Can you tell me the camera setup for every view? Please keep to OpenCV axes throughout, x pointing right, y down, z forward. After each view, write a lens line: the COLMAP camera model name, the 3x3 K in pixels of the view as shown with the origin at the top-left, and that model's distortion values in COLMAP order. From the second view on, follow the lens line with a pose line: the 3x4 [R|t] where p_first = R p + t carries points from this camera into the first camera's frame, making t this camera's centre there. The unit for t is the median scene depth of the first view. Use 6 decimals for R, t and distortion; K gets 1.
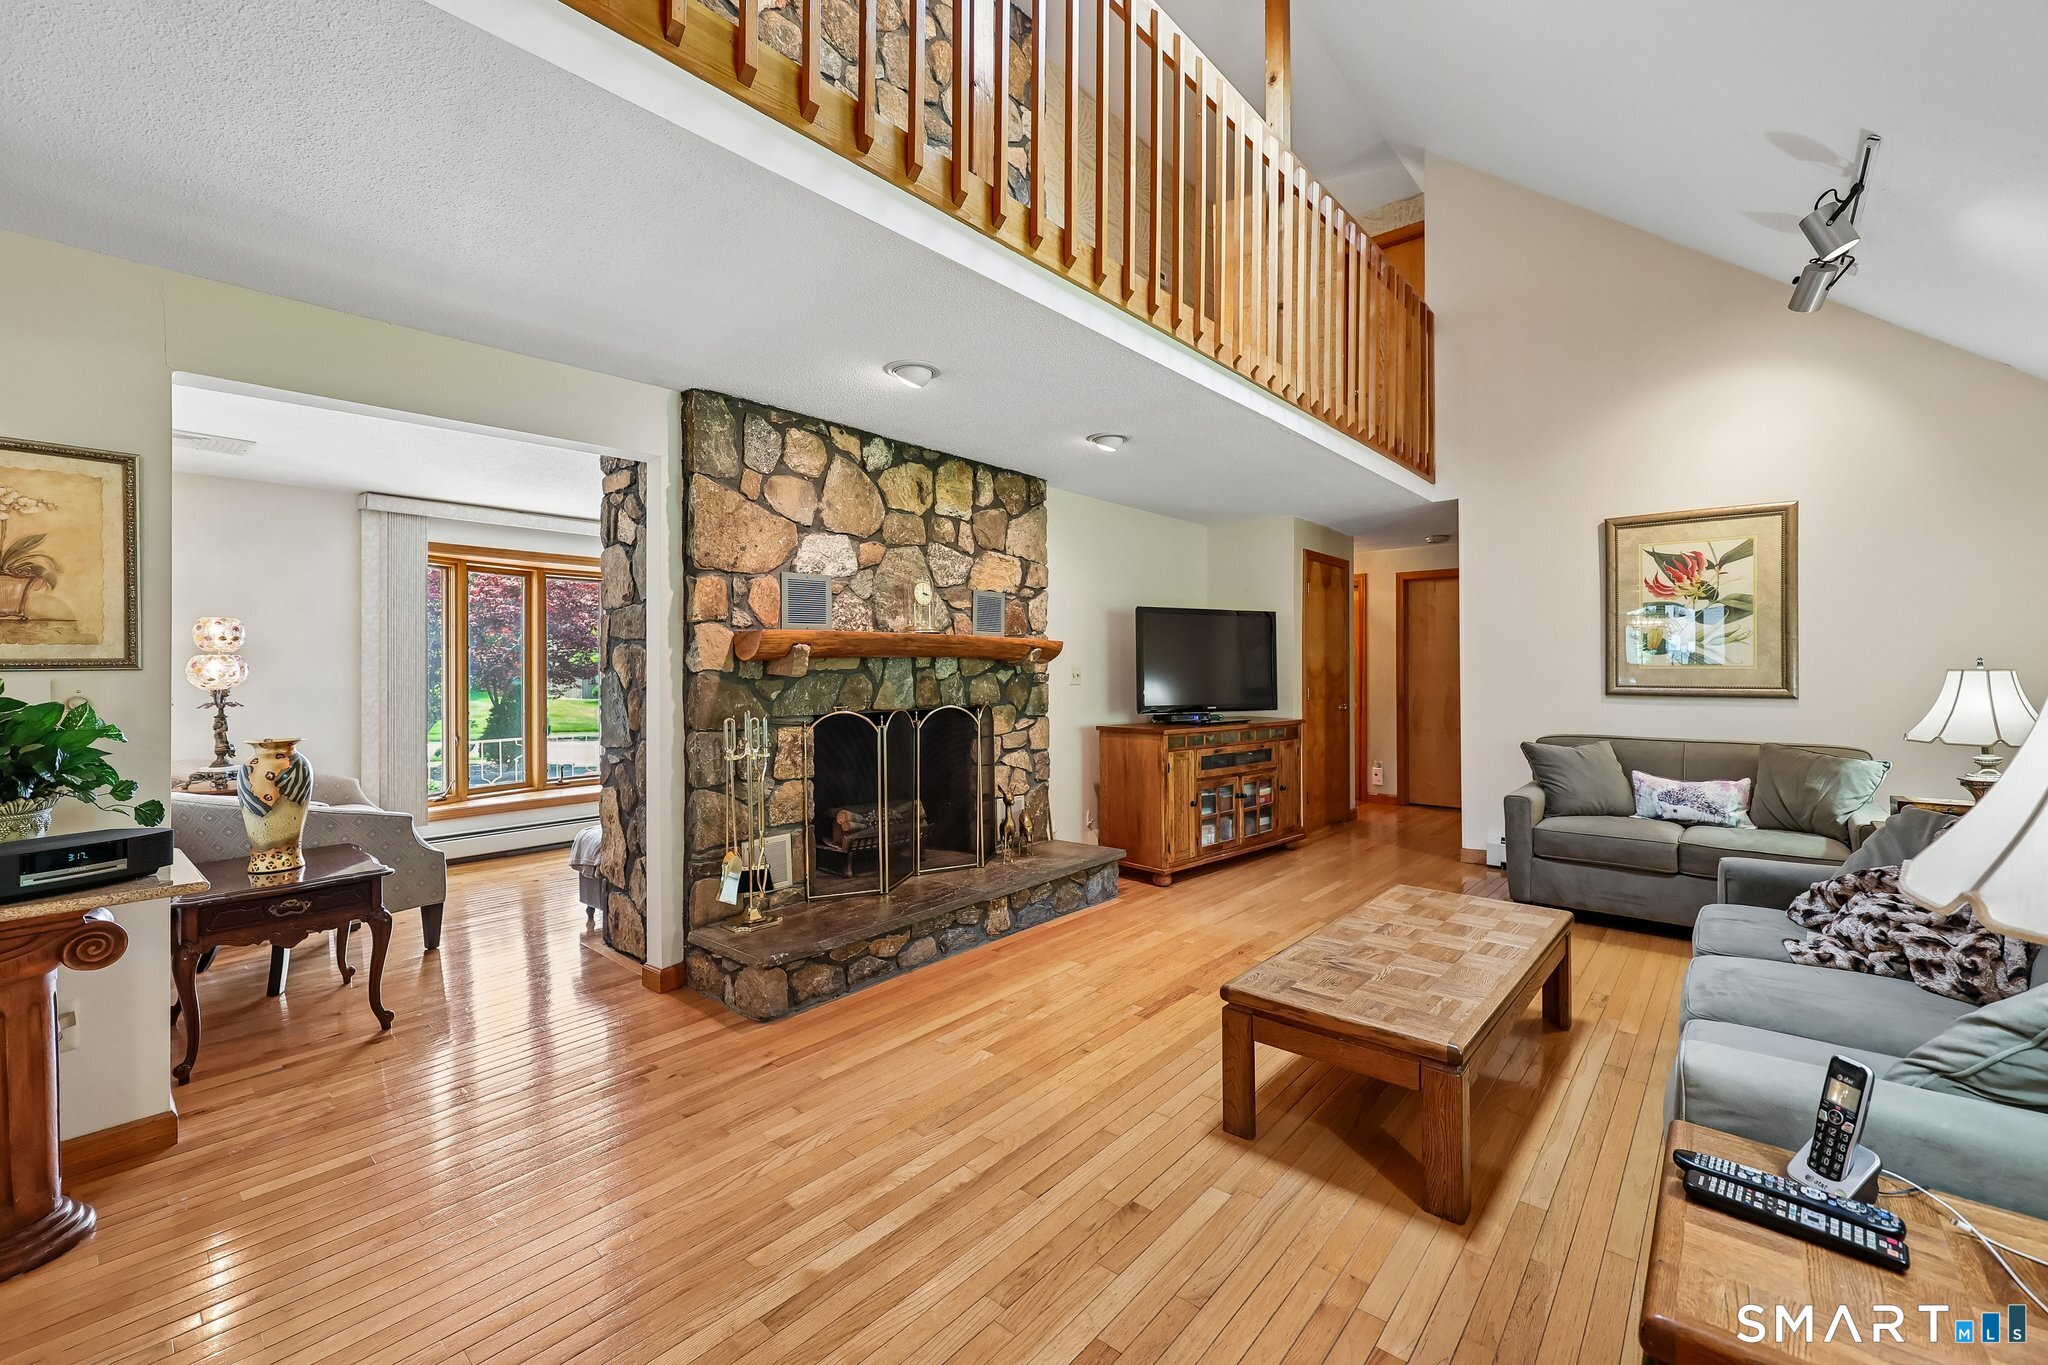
lens RADIAL K [[828.2, 0, 1025.1], [0, 828.2, 677.6], [0, 0, 1]] dist [-0.002722, -0.000724]
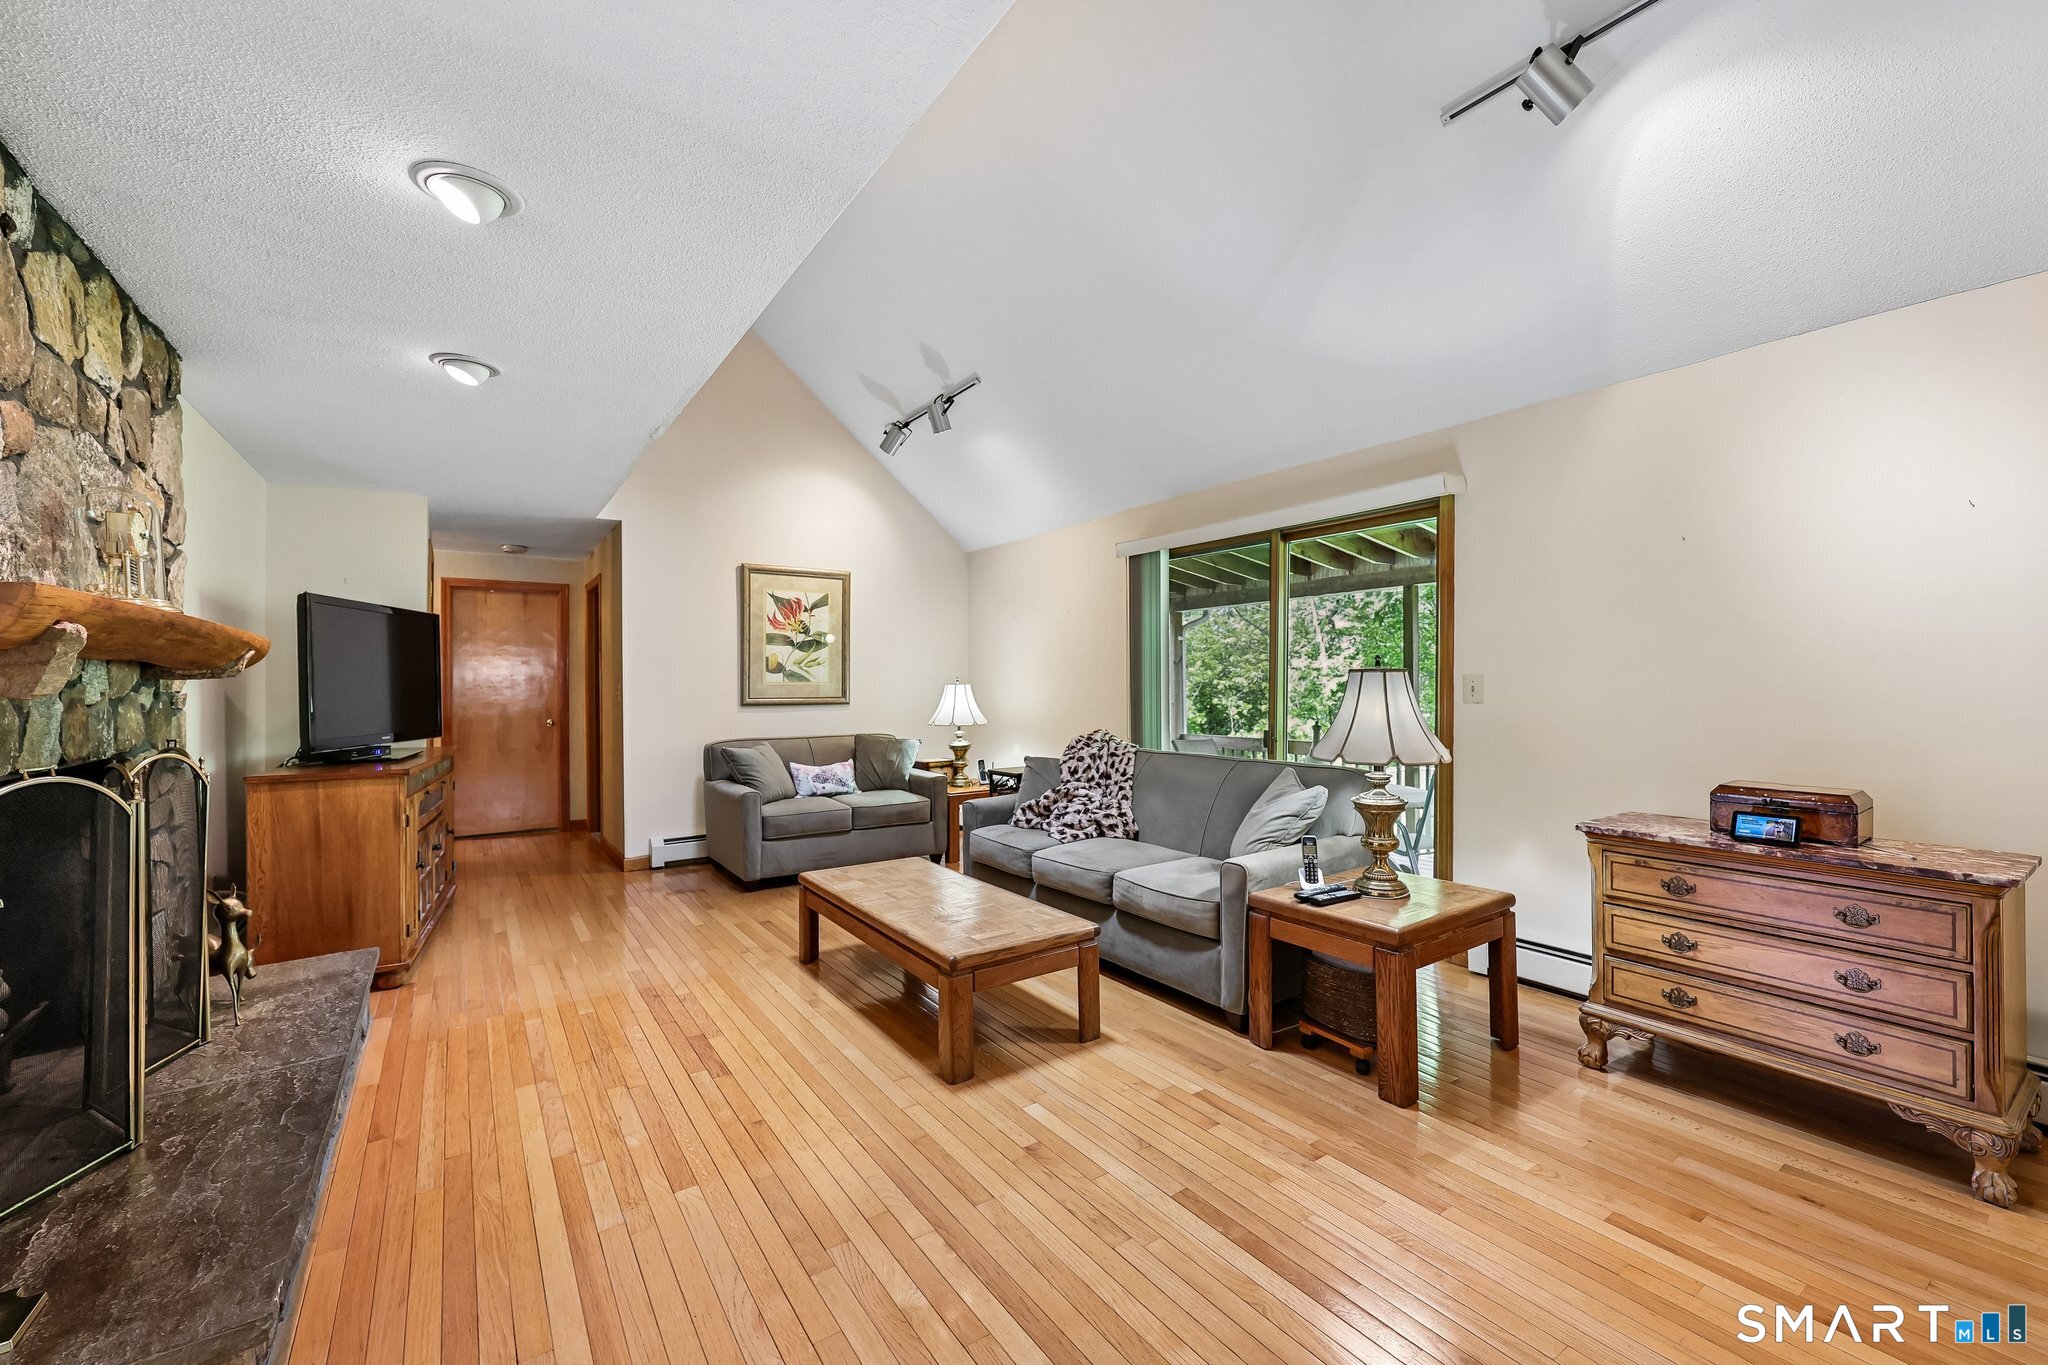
lens RADIAL K [[826.0, 0, 1024.9], [0, 826.0, 696.1], [0, 0, 1]] dist [-0.000125, -0.000066]
pose [[0.247776, -0.014055, 0.968715, -0.458571], [0.015613, 0.999823, 0.010513, 0.000000], [-0.968692, 0.012519, 0.247951, 0.337811]]
